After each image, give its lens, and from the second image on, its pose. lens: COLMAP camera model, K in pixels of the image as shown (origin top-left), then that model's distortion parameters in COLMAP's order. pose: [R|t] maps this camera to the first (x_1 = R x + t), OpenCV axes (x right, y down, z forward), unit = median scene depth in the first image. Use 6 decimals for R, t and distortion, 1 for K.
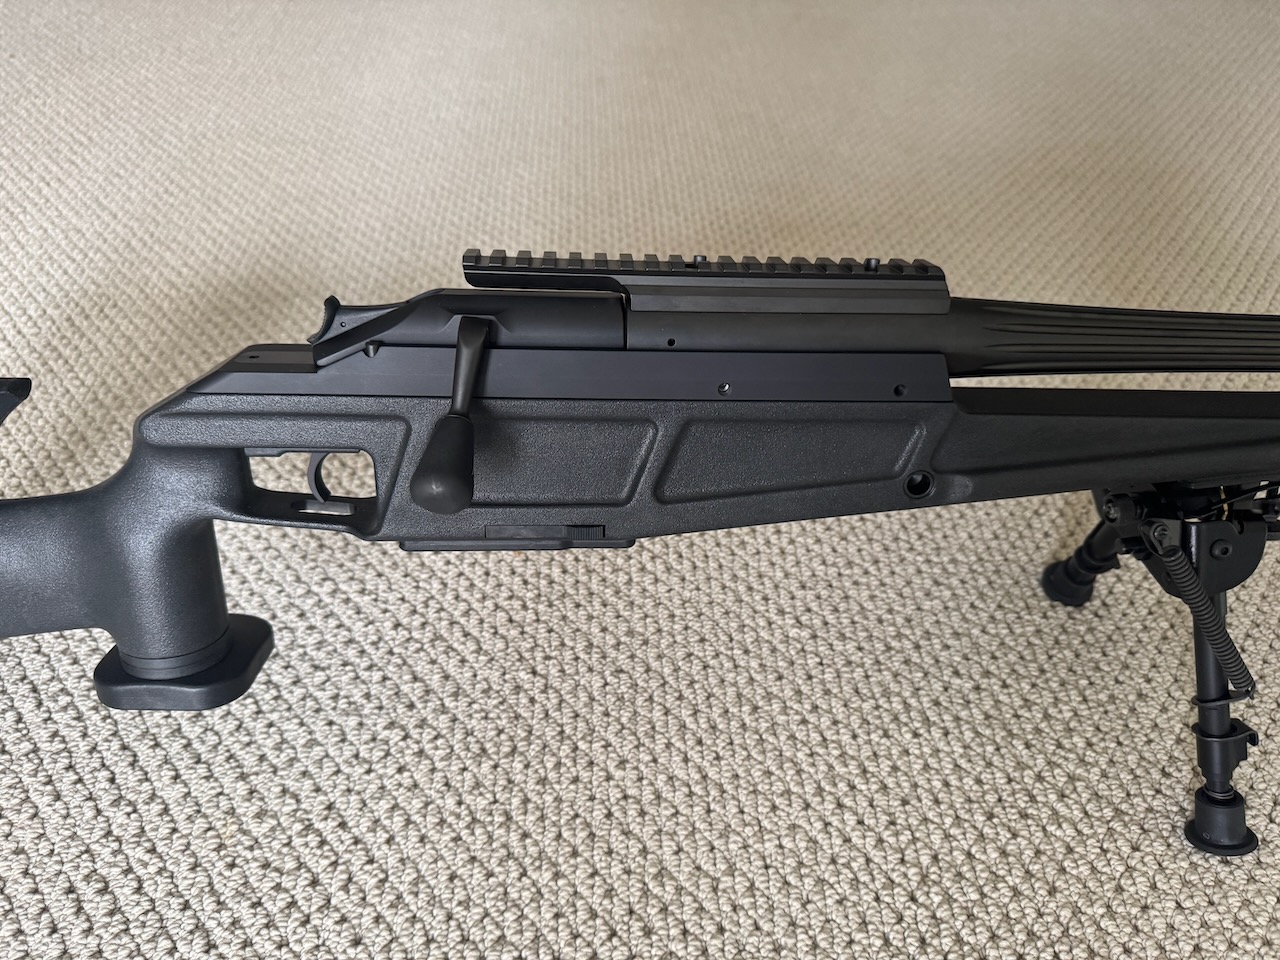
lens RADIAL K [[1011.0, 0, 685.5], [0, 1011.0, 493.5], [0, 0, 1]] dist [-0.002582, -0.013218]
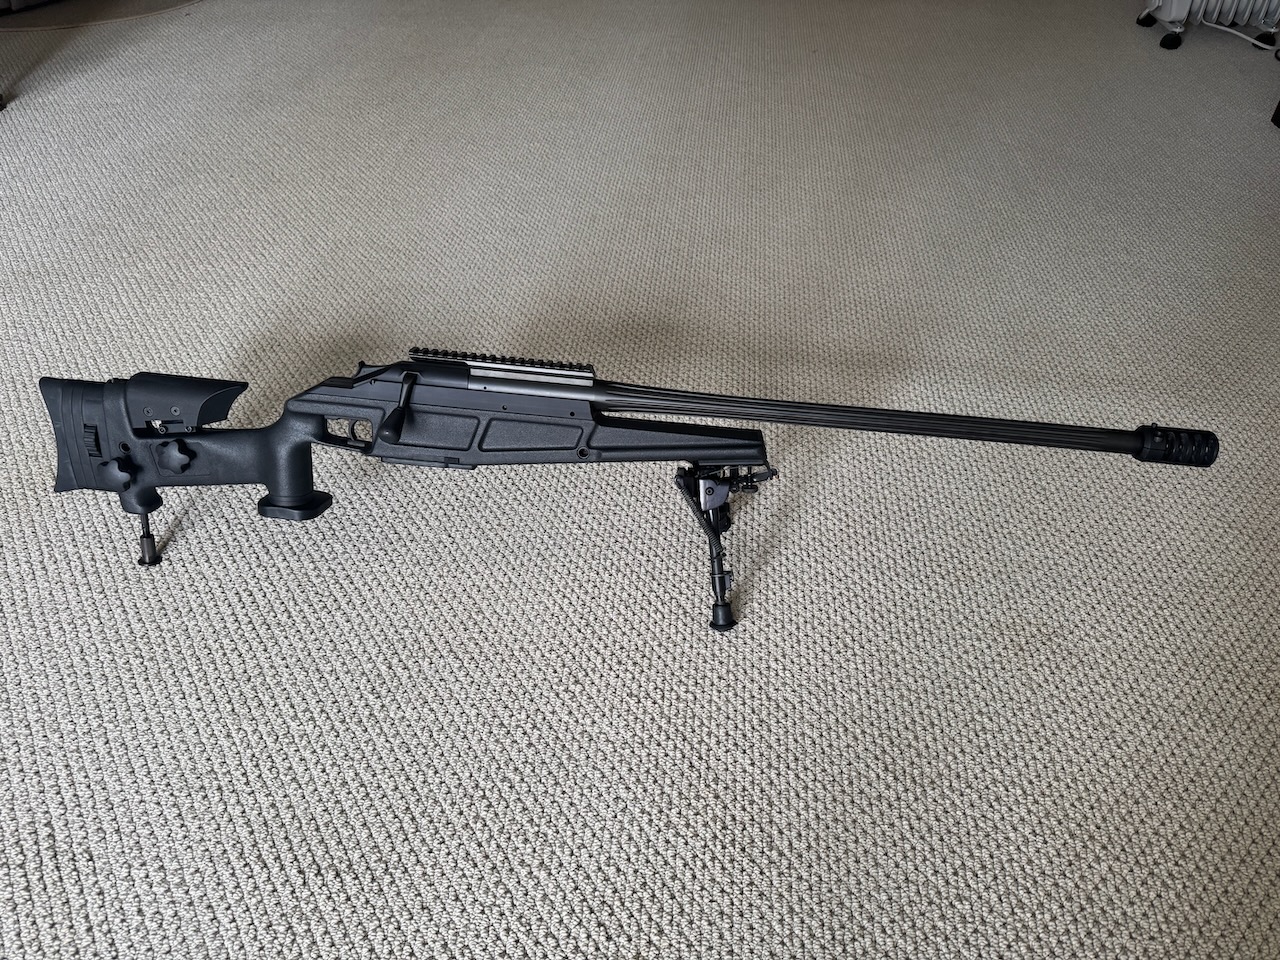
lens RADIAL K [[902.1, 0, 640.0], [0, 902.1, 480.0], [0, 0, 1]] dist [0.179085, -0.362899]
pose [[0.988788, 0.086421, -0.121774, 0.589404], [-0.092089, 0.994877, -0.041697, 0.126980], [0.117547, 0.052444, 0.991682, -1.092722]]
